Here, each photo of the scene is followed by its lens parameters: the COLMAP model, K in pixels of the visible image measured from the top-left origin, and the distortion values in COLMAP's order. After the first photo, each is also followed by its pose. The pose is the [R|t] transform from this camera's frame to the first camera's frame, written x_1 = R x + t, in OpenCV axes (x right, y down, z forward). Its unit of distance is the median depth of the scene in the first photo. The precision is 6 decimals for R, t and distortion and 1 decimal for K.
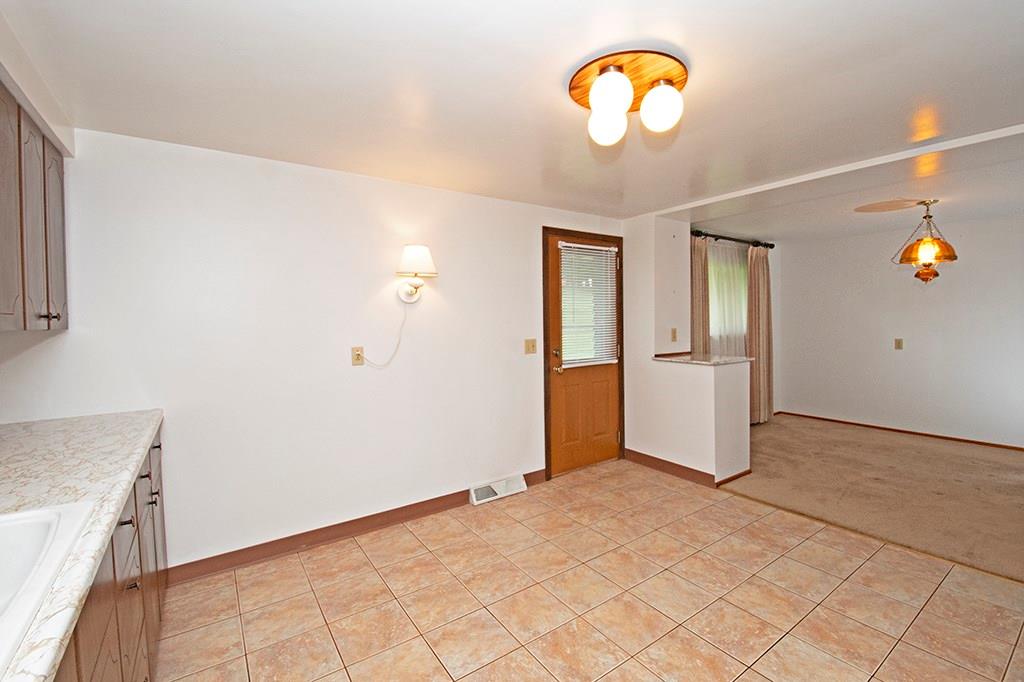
lens RADIAL K [[449.7, 0, 528.0], [0, 449.7, 329.7], [0, 0, 1]] dist [-0.001211, -0.010169]
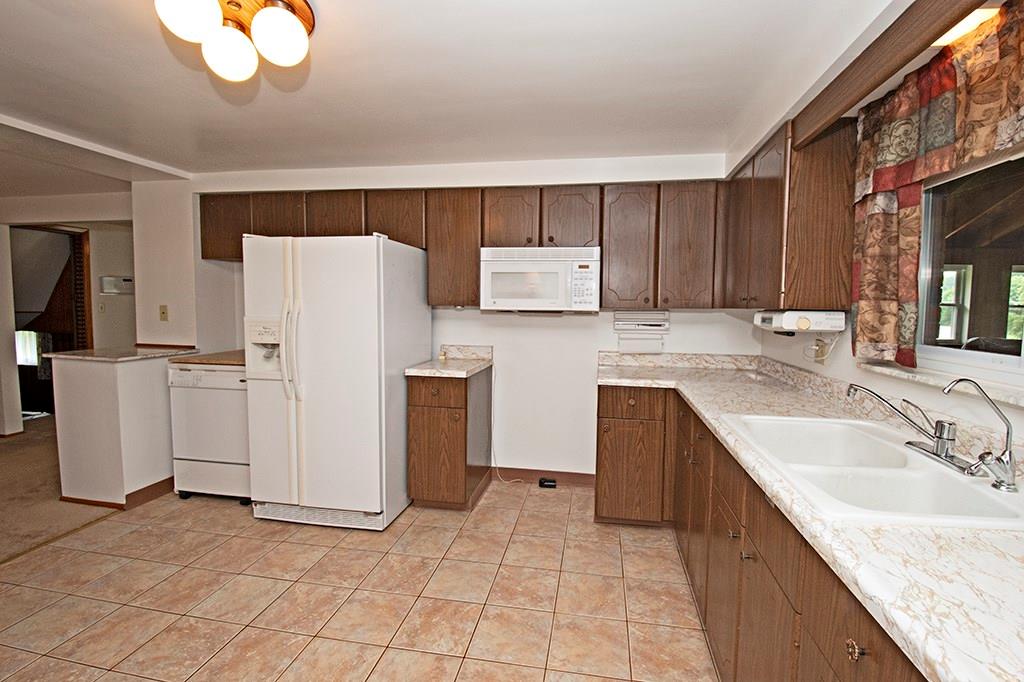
lens RADIAL K [[449.7, 0, 532.4], [0, 449.7, 333.7], [0, 0, 1]] dist [-0.001211, -0.010169]
pose [[-0.709087, -0.041680, 0.703888, -0.418174], [0.018289, 0.996828, 0.077451, -0.010523], [-0.704883, 0.067793, -0.706076, 0.708111]]
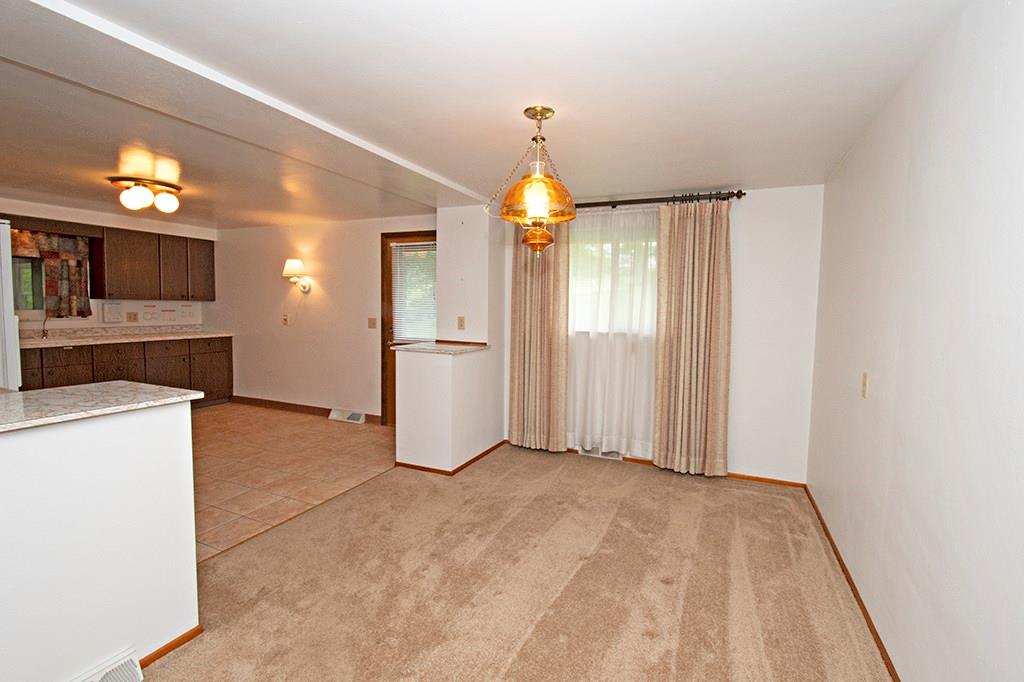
lens RADIAL K [[449.7, 0, 529.0], [0, 449.7, 332.5], [0, 0, 1]] dist [-0.001211, -0.010169]
pose [[0.517326, 0.076025, -0.852405, 1.721684], [-0.050419, 0.997024, 0.058324, -0.046855], [0.854302, 0.012805, 0.519620, 0.844594]]
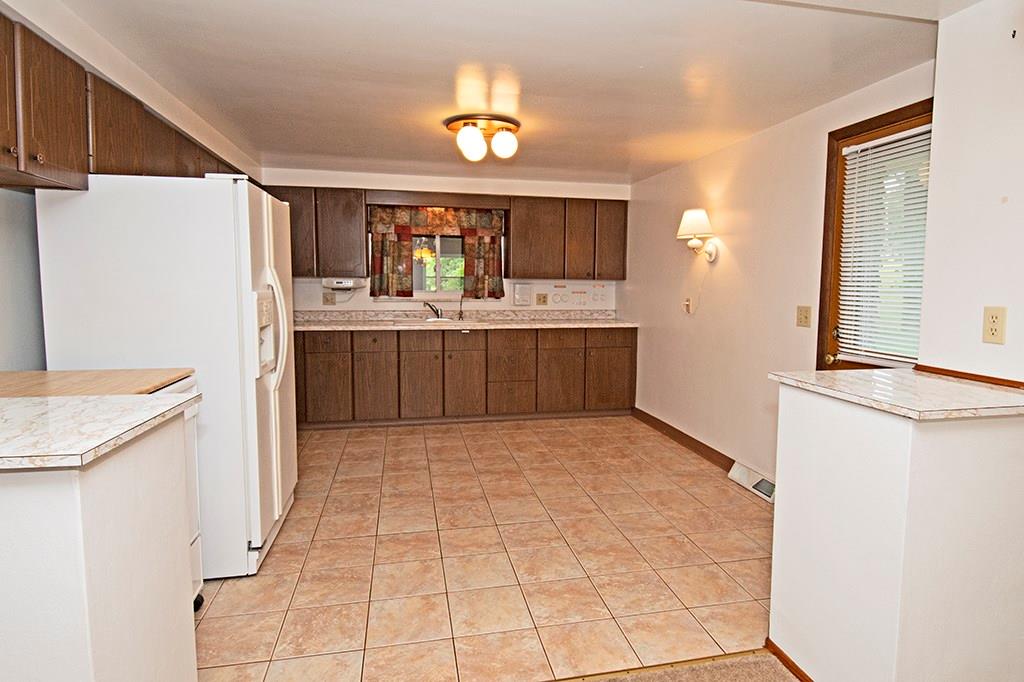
lens RADIAL K [[576.8, 0, 531.3], [0, 576.8, 330.1], [0, 0, 1]] dist [0.020198, -0.001794]
pose [[-0.393654, 0.088208, -0.915017, 1.214342], [-0.028410, 0.993743, 0.108019, -0.033007], [0.918820, 0.068518, -0.388684, 1.166136]]
